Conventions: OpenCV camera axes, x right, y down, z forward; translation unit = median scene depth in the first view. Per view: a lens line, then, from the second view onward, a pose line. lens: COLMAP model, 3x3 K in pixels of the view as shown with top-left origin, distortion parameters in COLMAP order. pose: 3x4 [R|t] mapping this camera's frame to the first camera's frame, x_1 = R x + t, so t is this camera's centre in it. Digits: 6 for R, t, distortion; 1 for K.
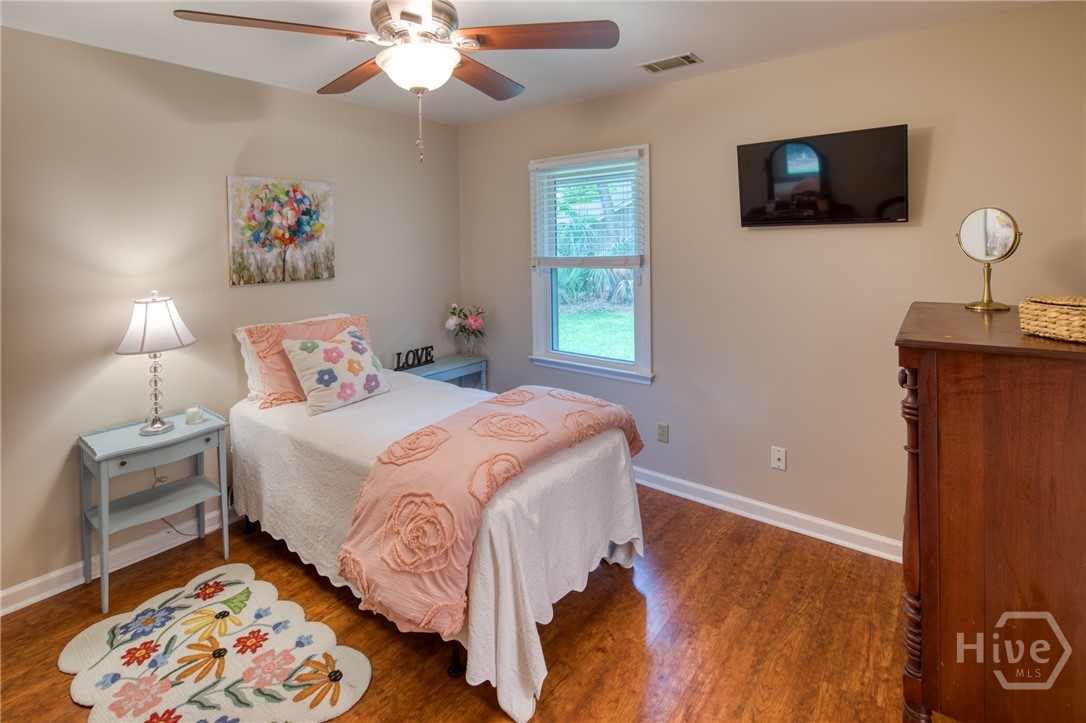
lens RADIAL K [[523.5, 0, 537.8], [0, 523.5, 256.8], [0, 0, 1]] dist [-0.000525, -0.001356]
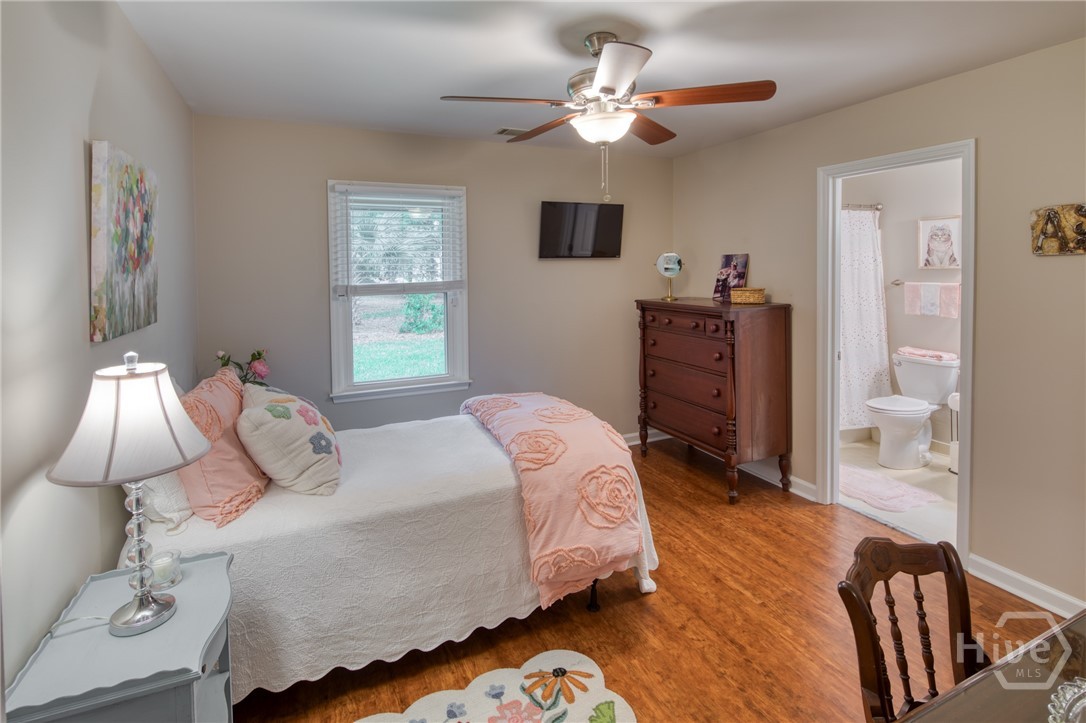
lens RADIAL K [[518.9, 0, 541.8], [0, 518.9, 284.8], [0, 0, 1]] dist [0.001843, 0.000369]
pose [[0.461889, -0.020089, 0.886710, -1.121085], [0.031219, 0.999492, 0.006382, 0.007795], [-0.886388, 0.024734, 0.462281, 0.445802]]
